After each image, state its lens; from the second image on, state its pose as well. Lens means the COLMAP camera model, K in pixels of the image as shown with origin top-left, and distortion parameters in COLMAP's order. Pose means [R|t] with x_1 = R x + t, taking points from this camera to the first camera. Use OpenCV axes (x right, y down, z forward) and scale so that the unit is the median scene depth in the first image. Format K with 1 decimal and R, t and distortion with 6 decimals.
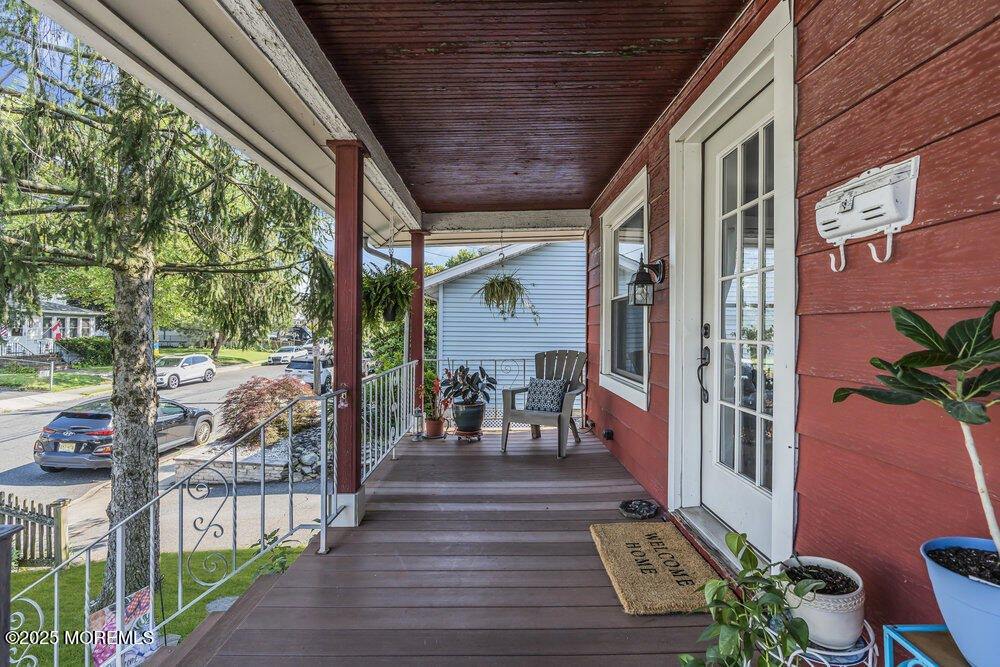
lens RADIAL K [[461.3, 0, 496.9], [0, 461.3, 332.9], [0, 0, 1]] dist [-0.001172, 0.000876]
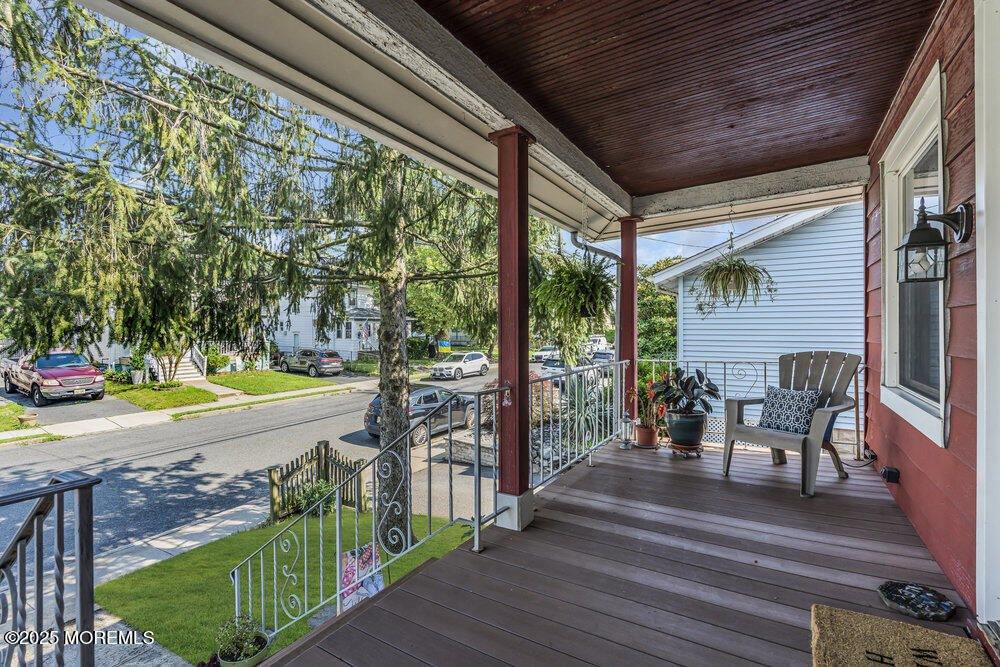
lens RADIAL K [[461.3, 0, 496.9], [0, 461.3, 332.9], [0, 0, 1]] dist [-0.001172, 0.000876]
pose [[0.850345, -0.006309, -0.526188, 0.097958], [0.005519, 0.999980, -0.003070, 0.007546], [0.526197, -0.000293, 0.850363, 0.099405]]
